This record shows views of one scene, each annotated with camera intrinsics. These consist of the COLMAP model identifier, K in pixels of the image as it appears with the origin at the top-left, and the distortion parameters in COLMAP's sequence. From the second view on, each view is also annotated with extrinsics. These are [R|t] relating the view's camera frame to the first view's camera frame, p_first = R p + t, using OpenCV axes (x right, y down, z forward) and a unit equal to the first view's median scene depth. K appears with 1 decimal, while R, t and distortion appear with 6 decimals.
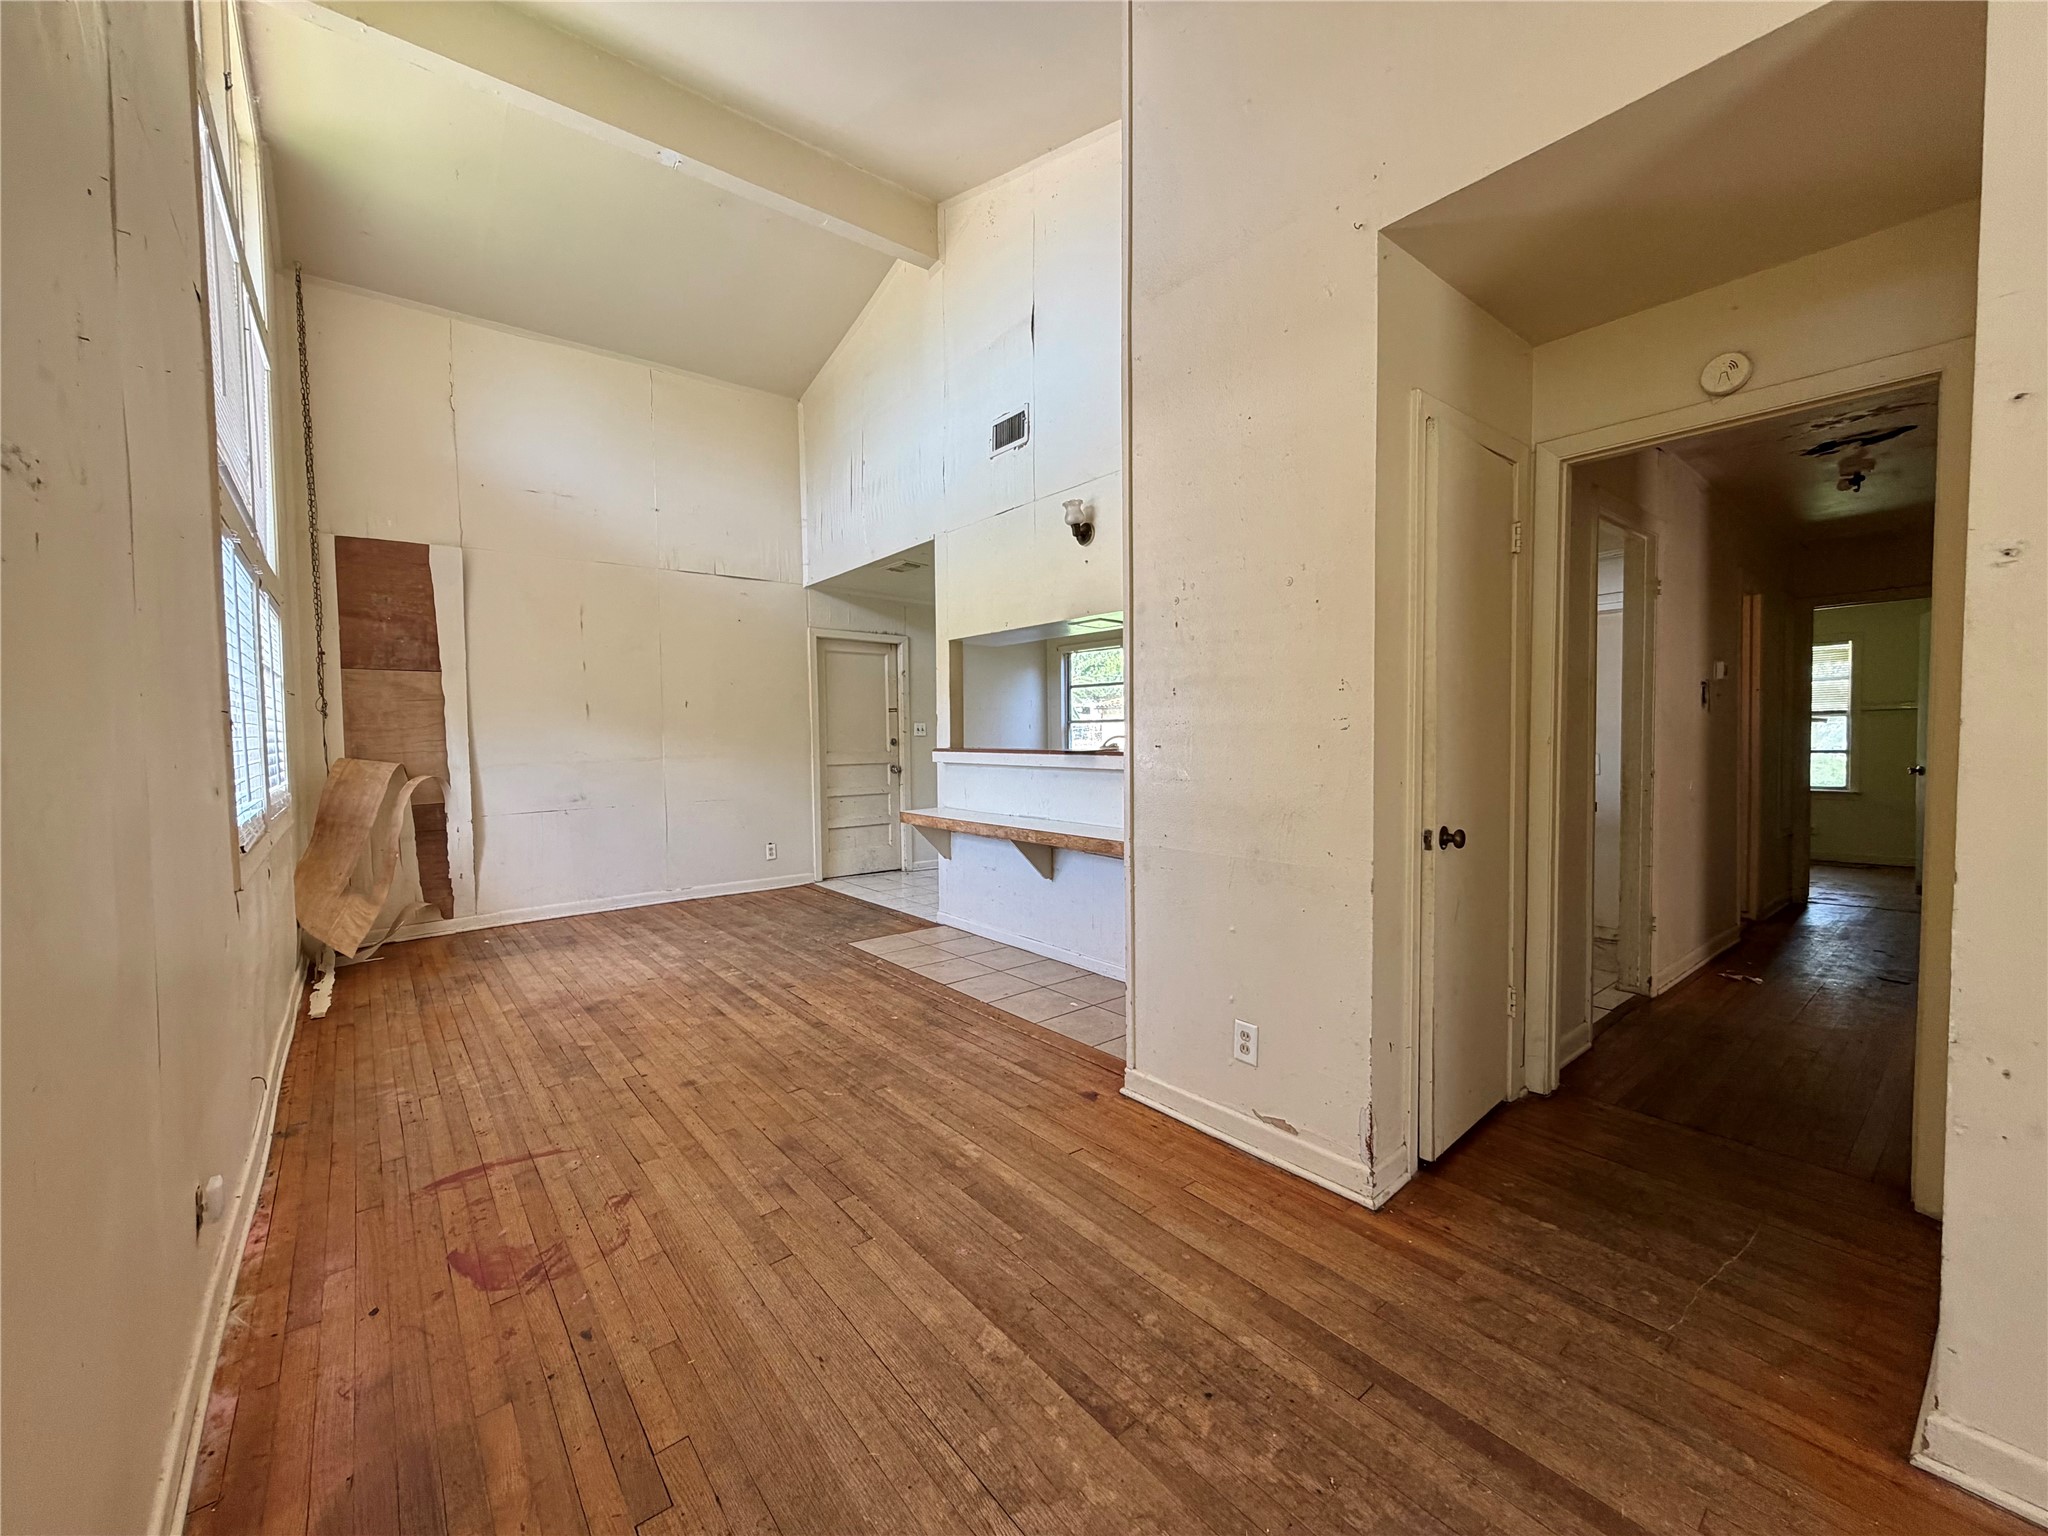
lens RADIAL K [[818.4, 0, 1025.9], [0, 818.4, 764.8], [0, 0, 1]] dist [-0.006652, 0.000267]
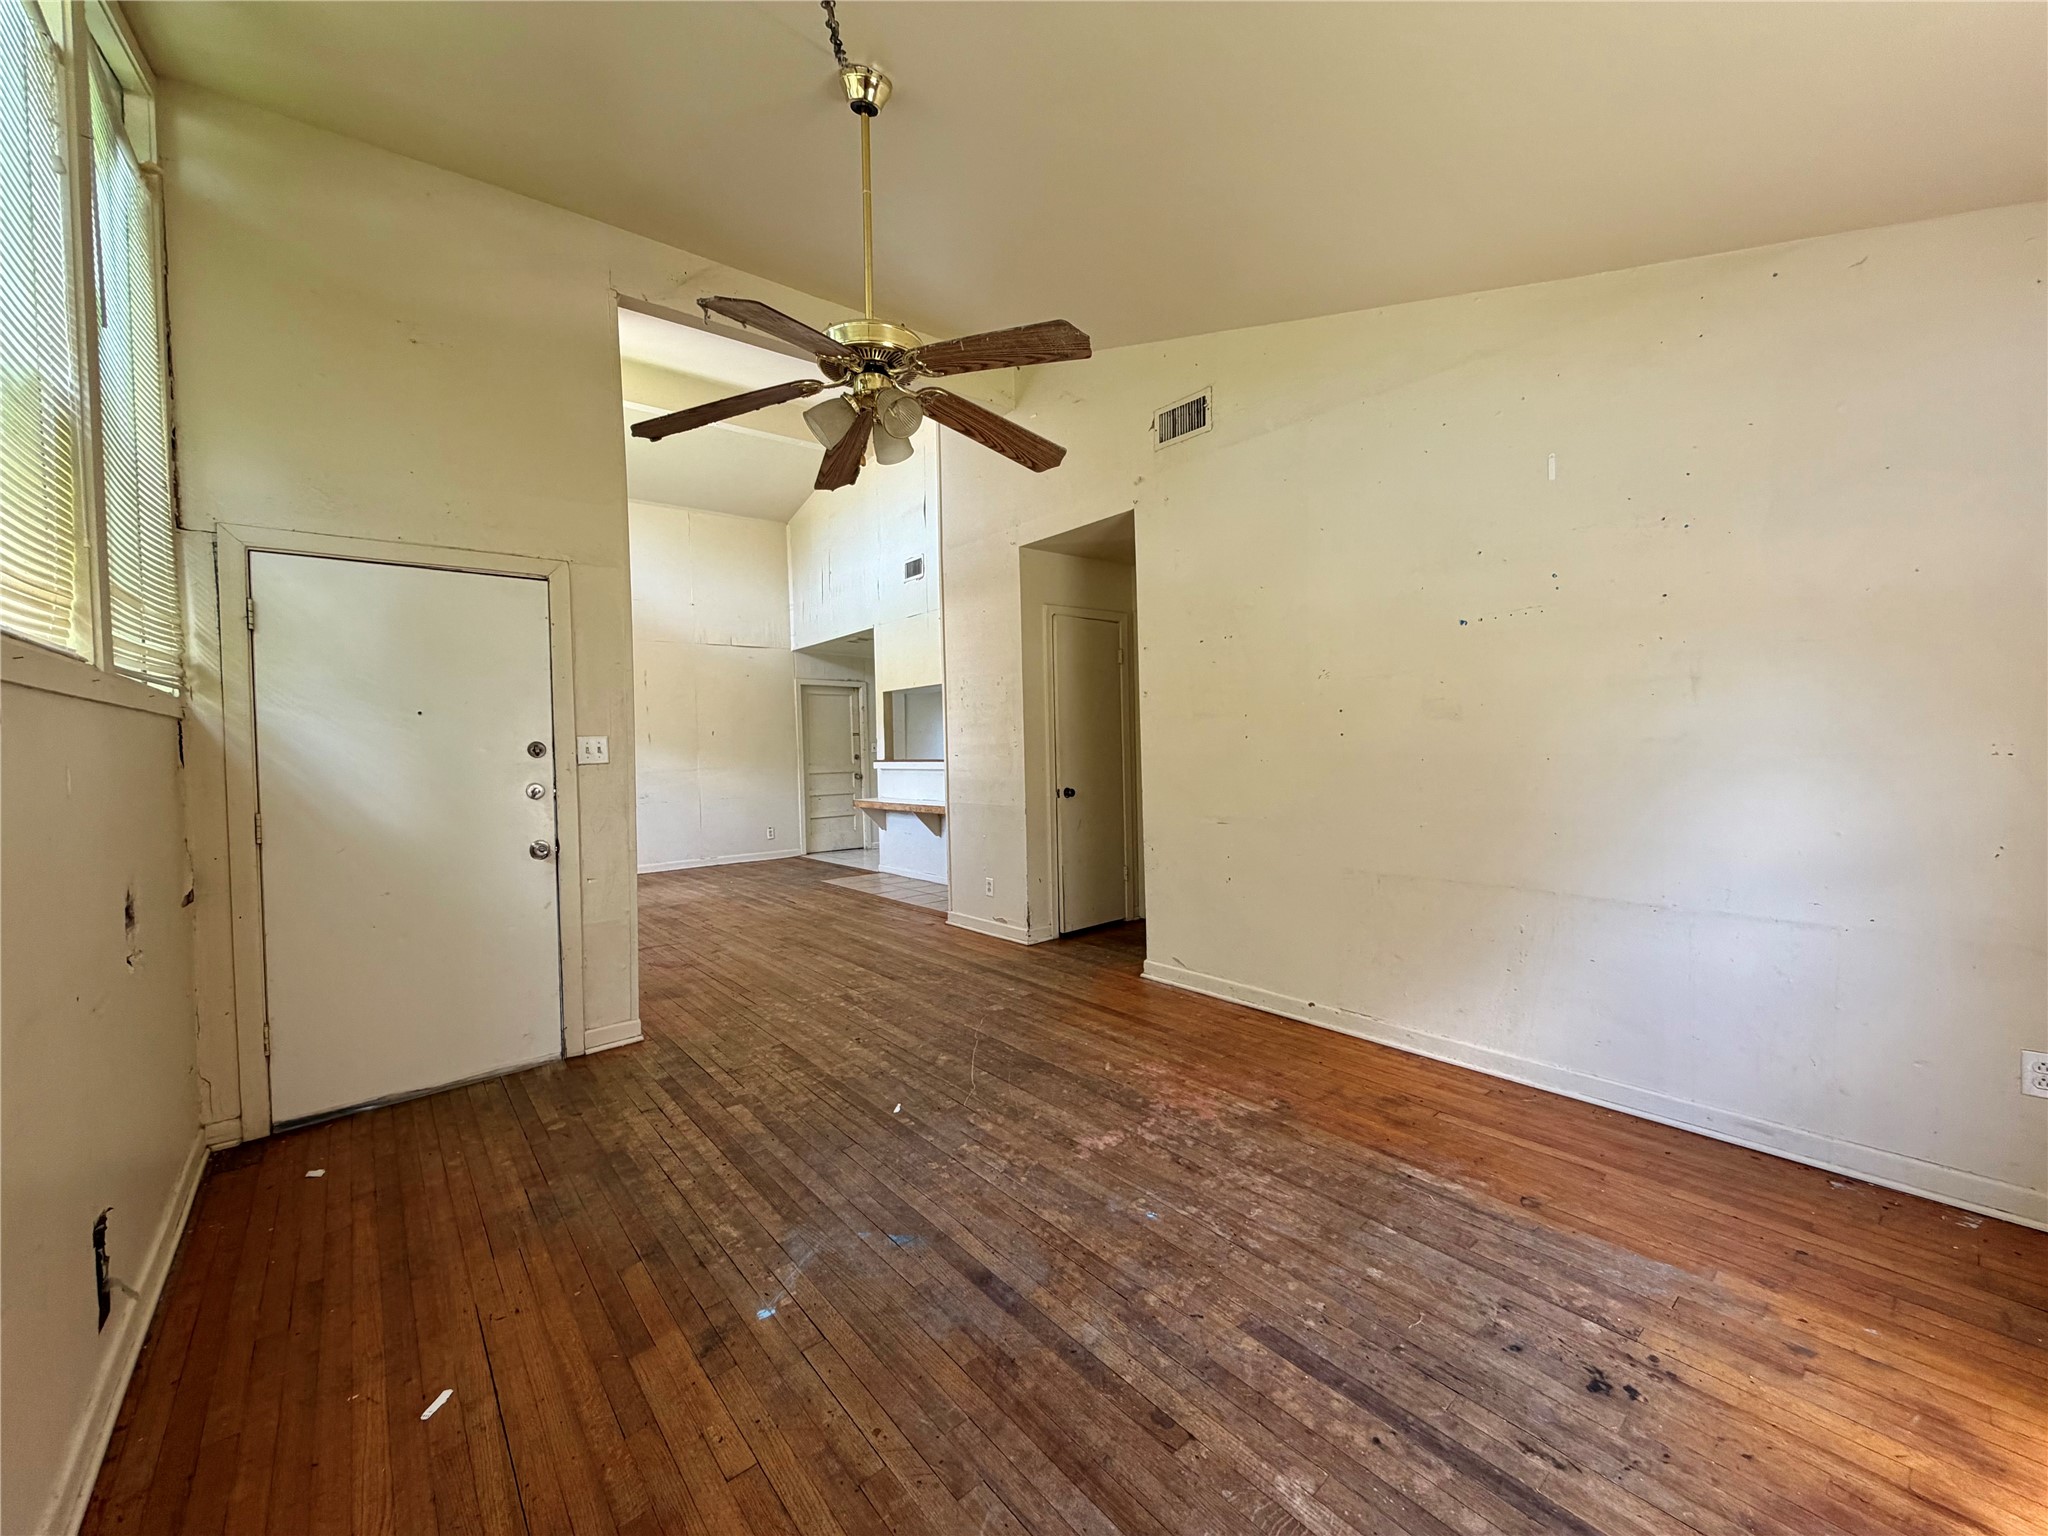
lens RADIAL K [[818.4, 0, 1027.0], [0, 818.4, 761.7], [0, 0, 1]] dist [-0.006652, 0.000267]
pose [[0.999830, -0.014919, 0.010844, 0.178712], [0.015154, 0.999646, -0.021872, 0.024134], [-0.010514, 0.022032, 0.999702, -0.632009]]
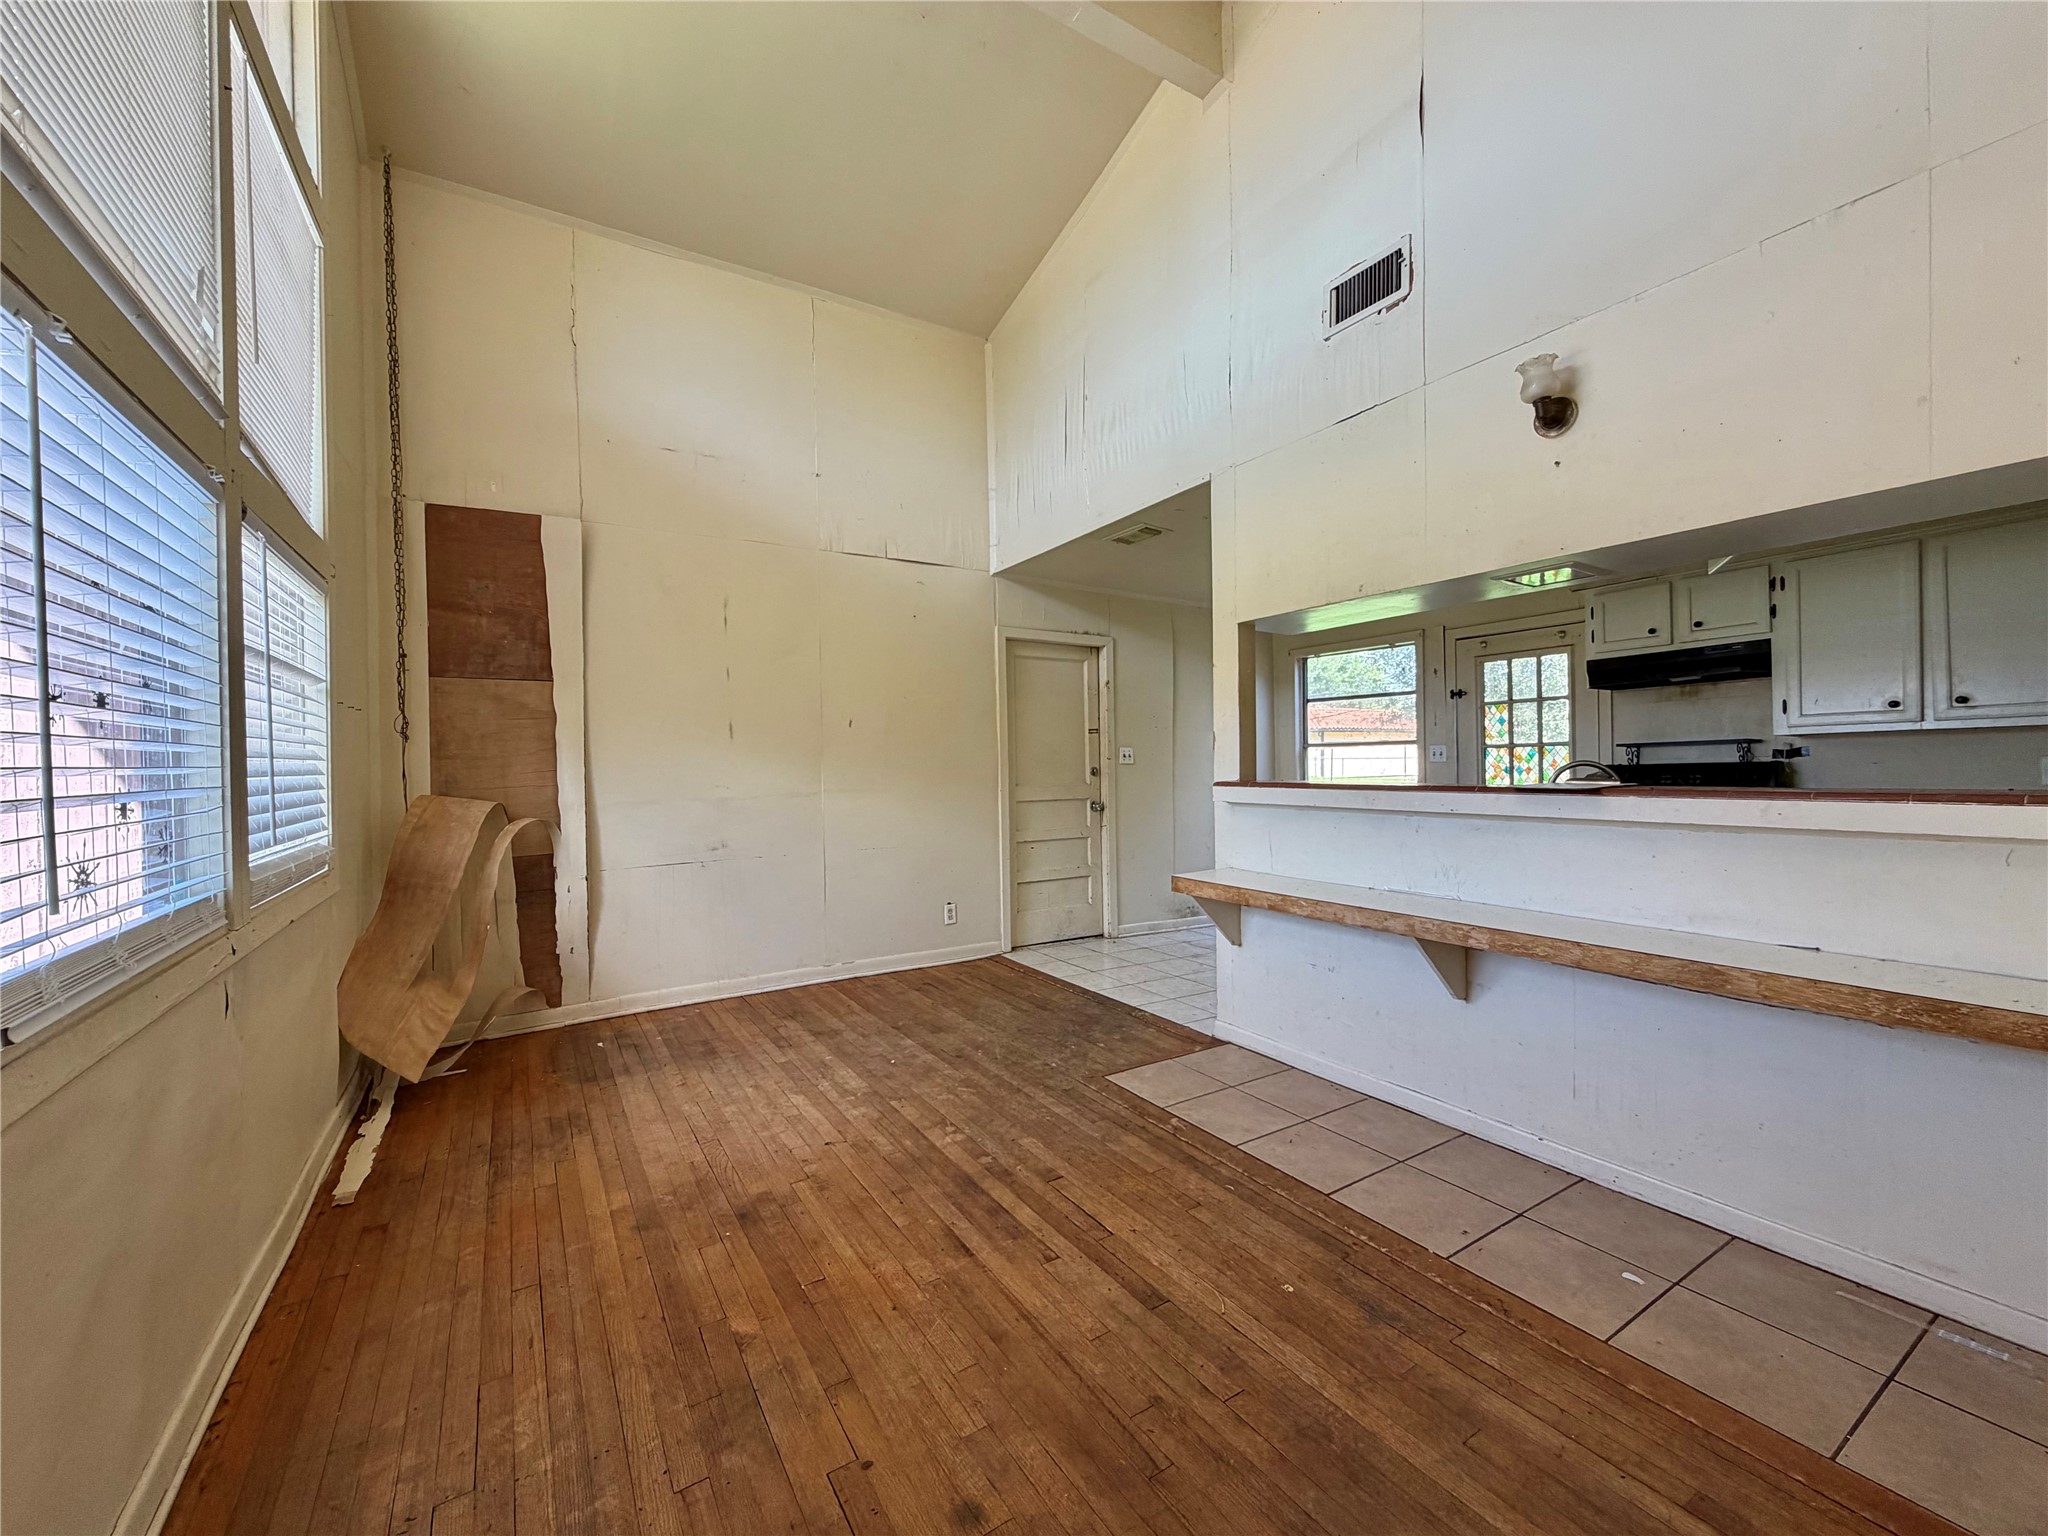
lens RADIAL K [[818.4, 0, 1024.6], [0, 818.4, 765.9], [0, 0, 1]] dist [-0.006652, 0.000267]
pose [[0.991784, -0.002367, -0.127901, -0.197188], [-0.001890, 0.999449, -0.033150, -0.010974], [0.127909, 0.033119, 0.991233, 0.327976]]
